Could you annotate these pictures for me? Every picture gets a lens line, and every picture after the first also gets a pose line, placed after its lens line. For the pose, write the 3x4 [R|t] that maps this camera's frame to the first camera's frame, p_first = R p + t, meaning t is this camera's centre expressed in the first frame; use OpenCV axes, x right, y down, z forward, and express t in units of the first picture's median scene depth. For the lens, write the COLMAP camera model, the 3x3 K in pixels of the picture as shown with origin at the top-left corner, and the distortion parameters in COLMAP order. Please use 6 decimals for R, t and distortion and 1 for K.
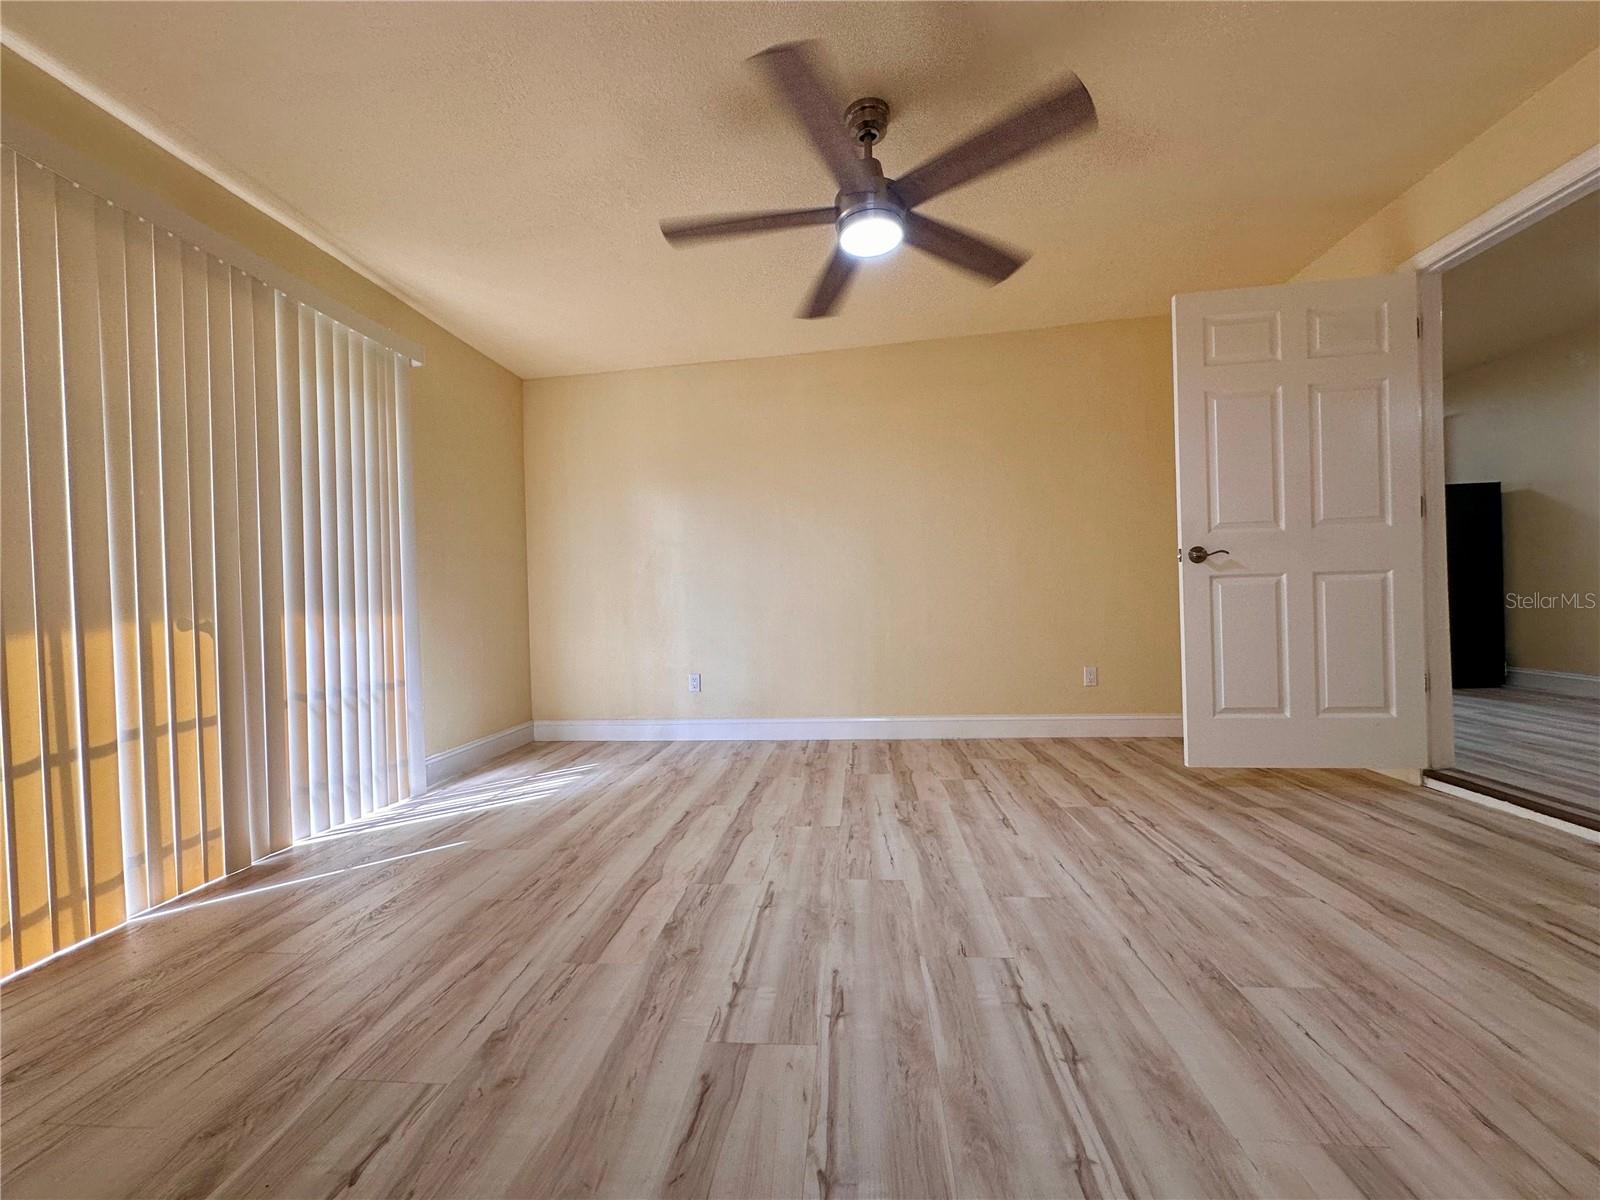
lens RADIAL K [[639.1, 0, 800.0], [0, 639.1, 600.0], [0, 0, 1]] dist [0.001327, -0.000030]
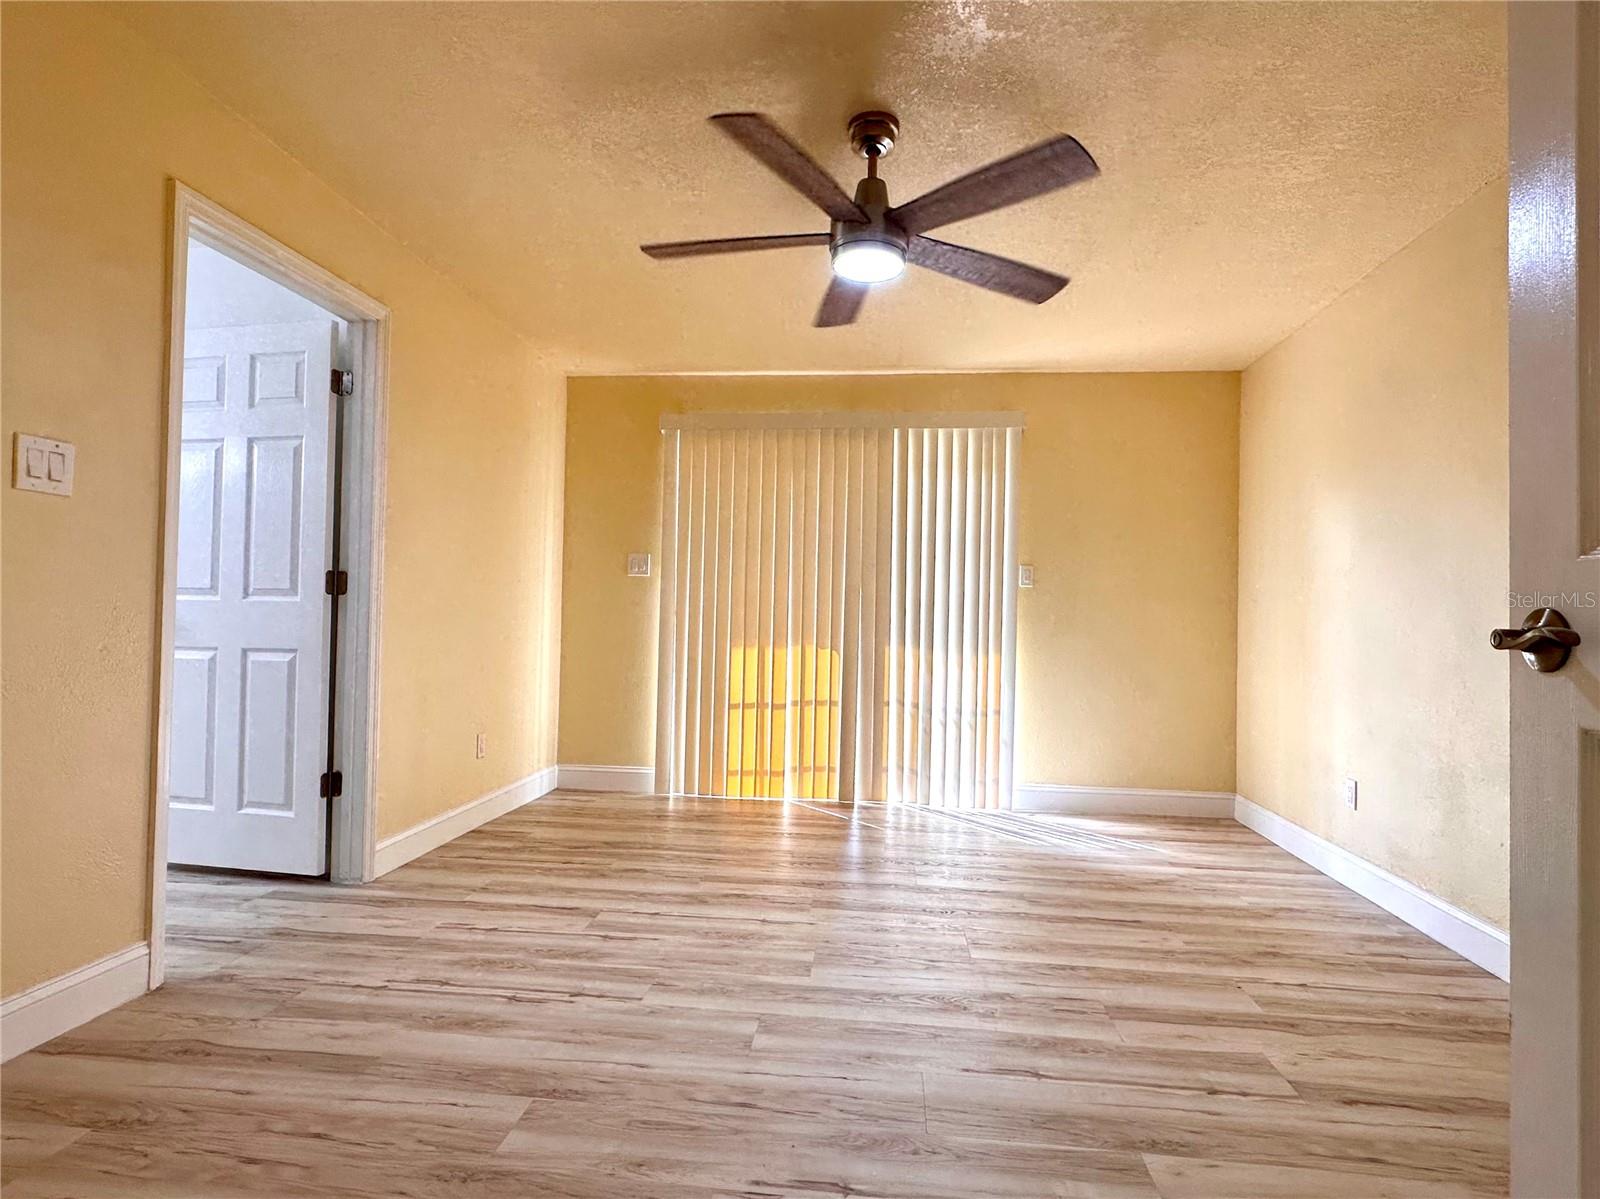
lens RADIAL K [[829.7, 0, 800.0], [0, 829.7, 599.5], [0, 0, 1]] dist [-0.002663, 0.000052]
pose [[-0.006857, 0.010091, -0.999926, 1.462761], [-0.019507, 0.999757, 0.010223, -0.129495], [0.999786, 0.019575, -0.006658, 1.060110]]
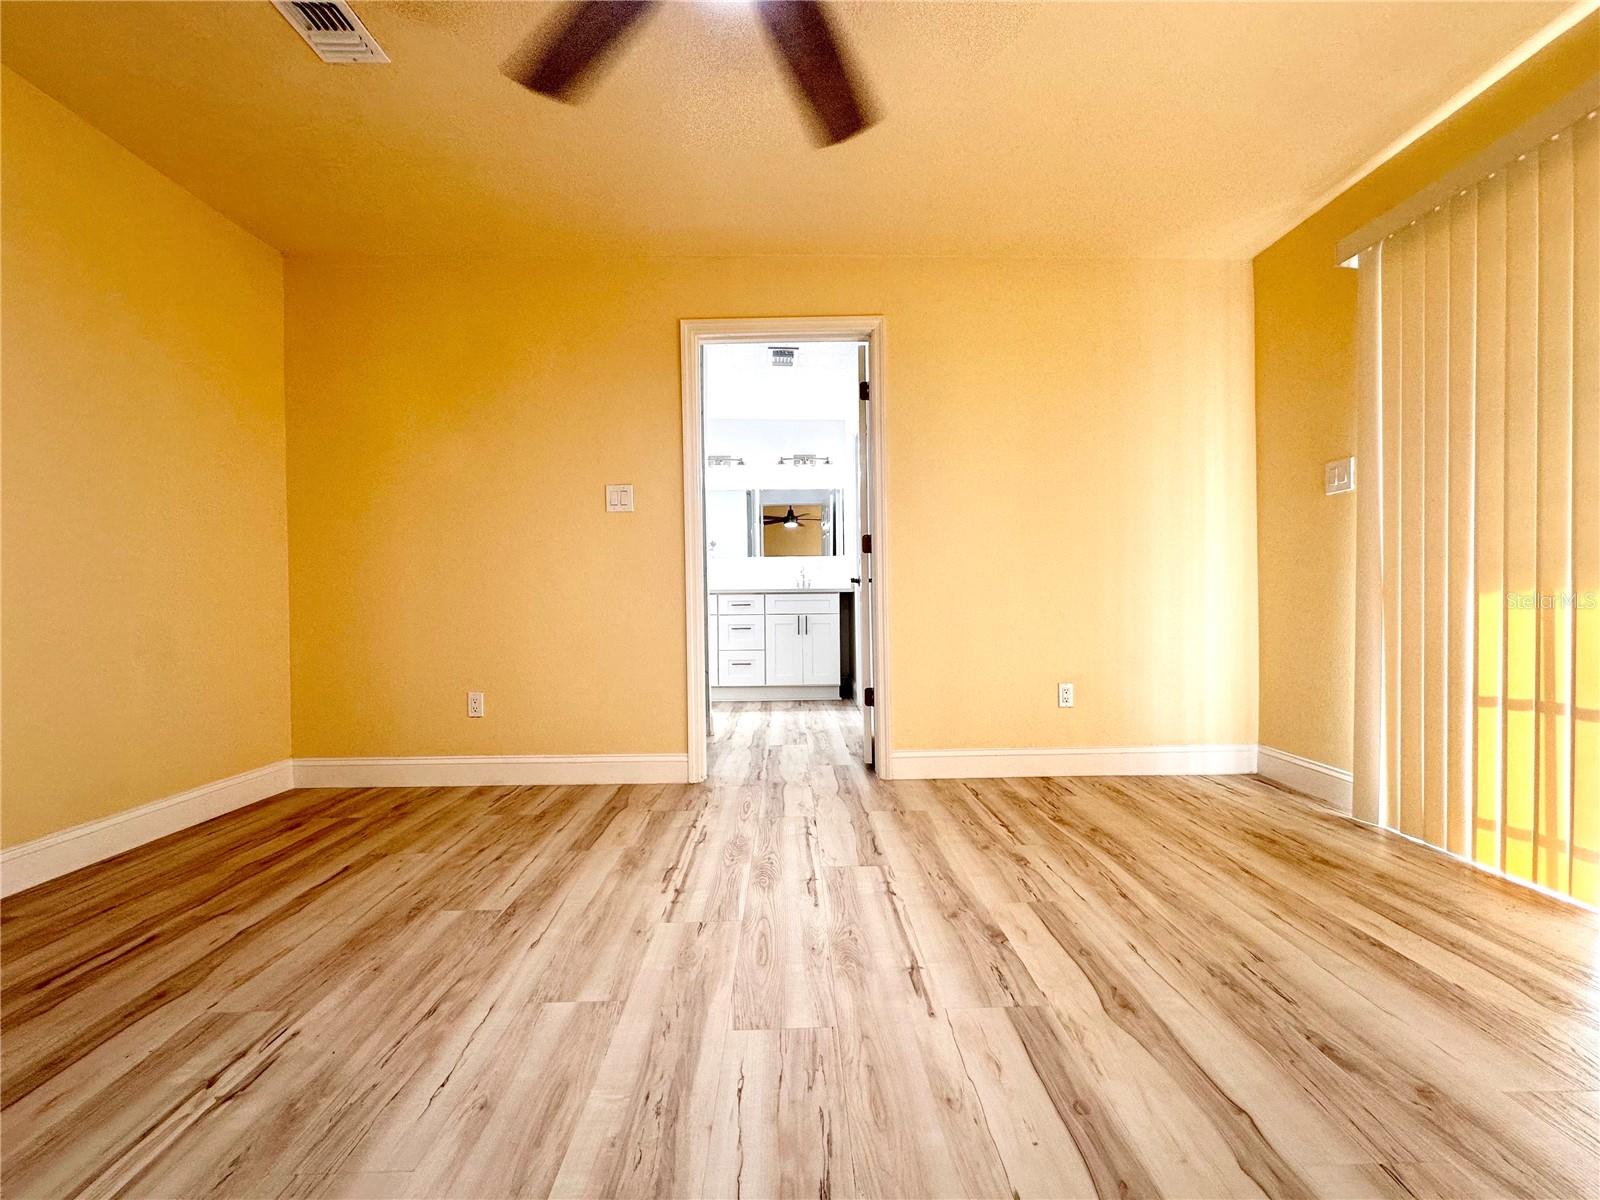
lens RADIAL K [[639.1, 0, 800.0], [0, 639.1, 600.0], [0, 0, 1]] dist [0.001327, -0.000030]
pose [[-0.992700, 0.046961, -0.111094, 0.156679], [0.046443, 0.998895, 0.007248, 0.000460], [0.111312, 0.002036, -0.993783, 1.780199]]
